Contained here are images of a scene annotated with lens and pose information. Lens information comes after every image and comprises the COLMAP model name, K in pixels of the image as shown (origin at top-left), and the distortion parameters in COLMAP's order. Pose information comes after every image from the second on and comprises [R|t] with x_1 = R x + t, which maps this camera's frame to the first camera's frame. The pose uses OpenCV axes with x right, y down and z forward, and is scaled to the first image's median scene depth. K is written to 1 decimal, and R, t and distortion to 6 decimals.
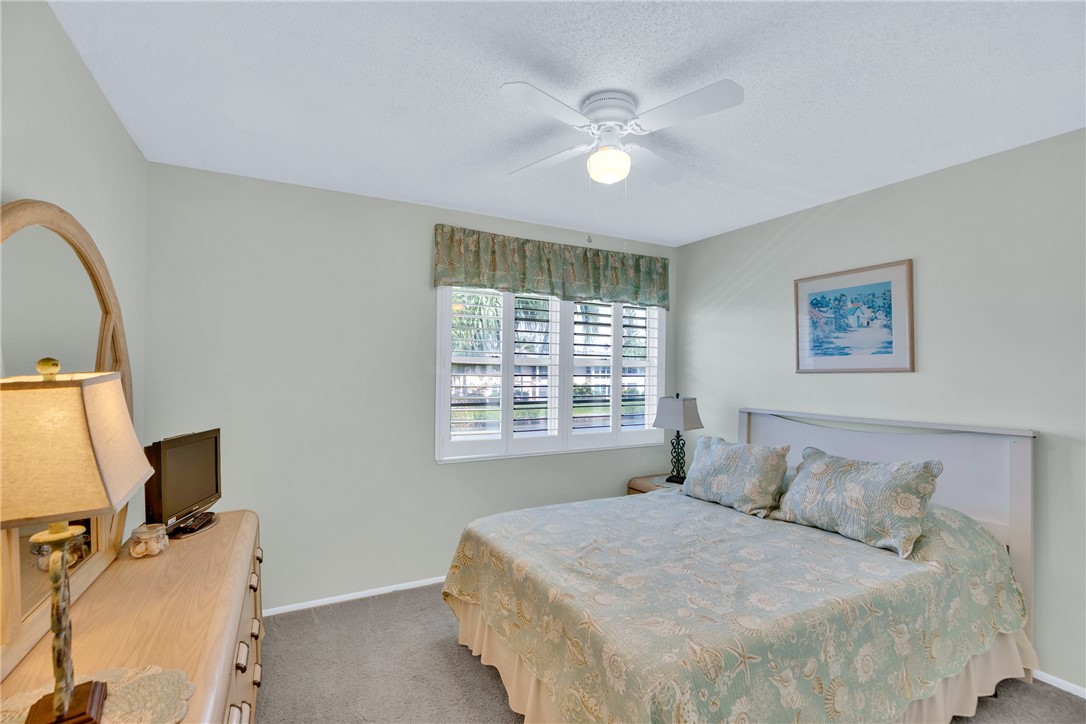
lens RADIAL K [[499.5, 0, 552.9], [0, 499.5, 370.0], [0, 0, 1]] dist [-0.047221, 0.014942]
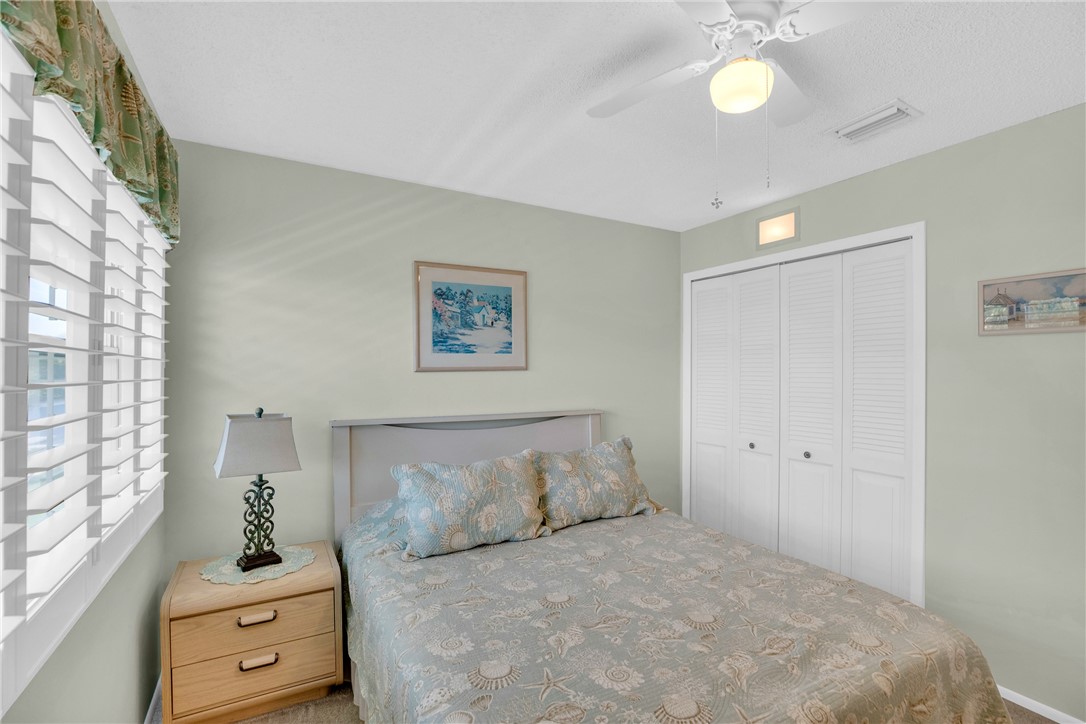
lens RADIAL K [[499.5, 0, 552.9], [0, 499.5, 370.0], [0, 0, 1]] dist [-0.047221, 0.014942]
pose [[-0.011020, -0.001162, 0.999939, -0.401800], [-0.004456, 0.999989, 0.001113, 0.001651], [-0.999929, -0.004443, -0.011025, 0.862712]]
